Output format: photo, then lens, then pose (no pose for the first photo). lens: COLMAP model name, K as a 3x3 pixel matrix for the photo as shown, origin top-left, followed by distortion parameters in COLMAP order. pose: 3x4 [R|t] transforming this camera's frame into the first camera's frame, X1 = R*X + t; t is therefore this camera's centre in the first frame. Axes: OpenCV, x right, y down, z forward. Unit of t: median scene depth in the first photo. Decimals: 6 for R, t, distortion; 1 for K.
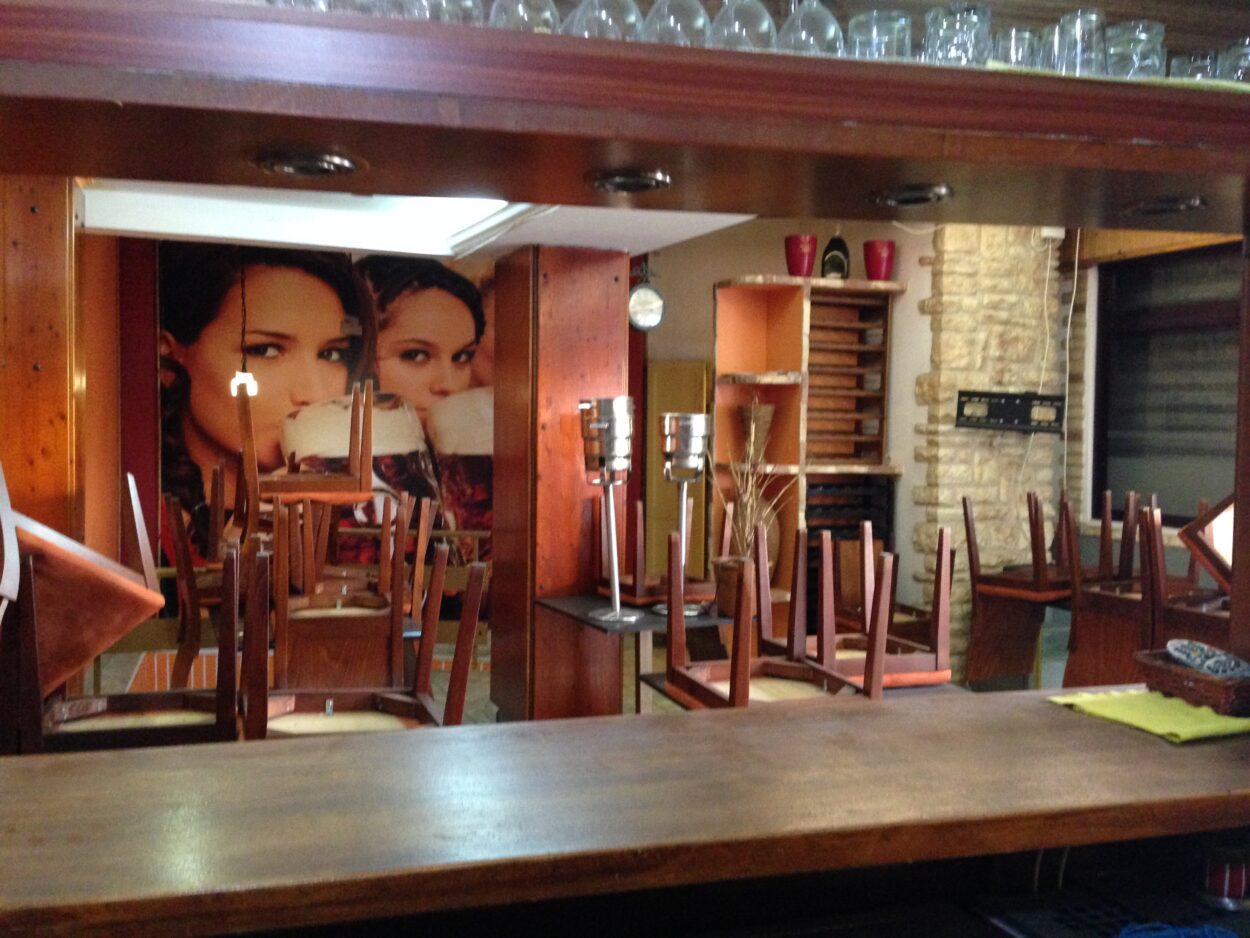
lens RADIAL K [[1143.3, 0, 625.0], [0, 1143.3, 469.0], [0, 0, 1]] dist [0.118966, -0.004621]
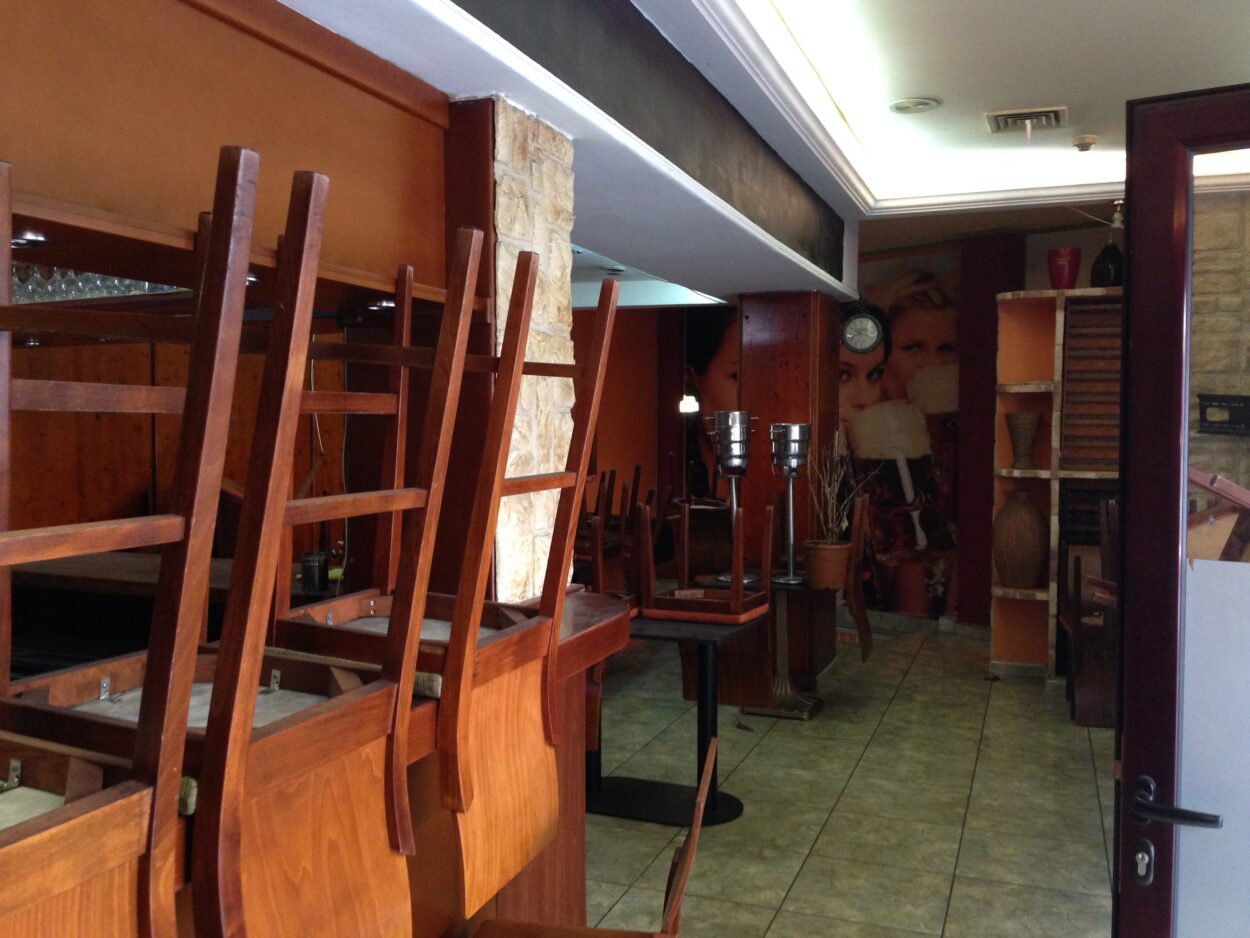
lens RADIAL K [[1143.3, 0, 625.0], [0, 1143.3, 469.0], [0, 0, 1]] dist [0.118966, -0.004621]
pose [[0.745152, 0.017585, -0.666663, 0.570972], [-0.023935, 0.999713, -0.000383, 0.005168], [0.666465, 0.016242, 0.745359, -0.043042]]
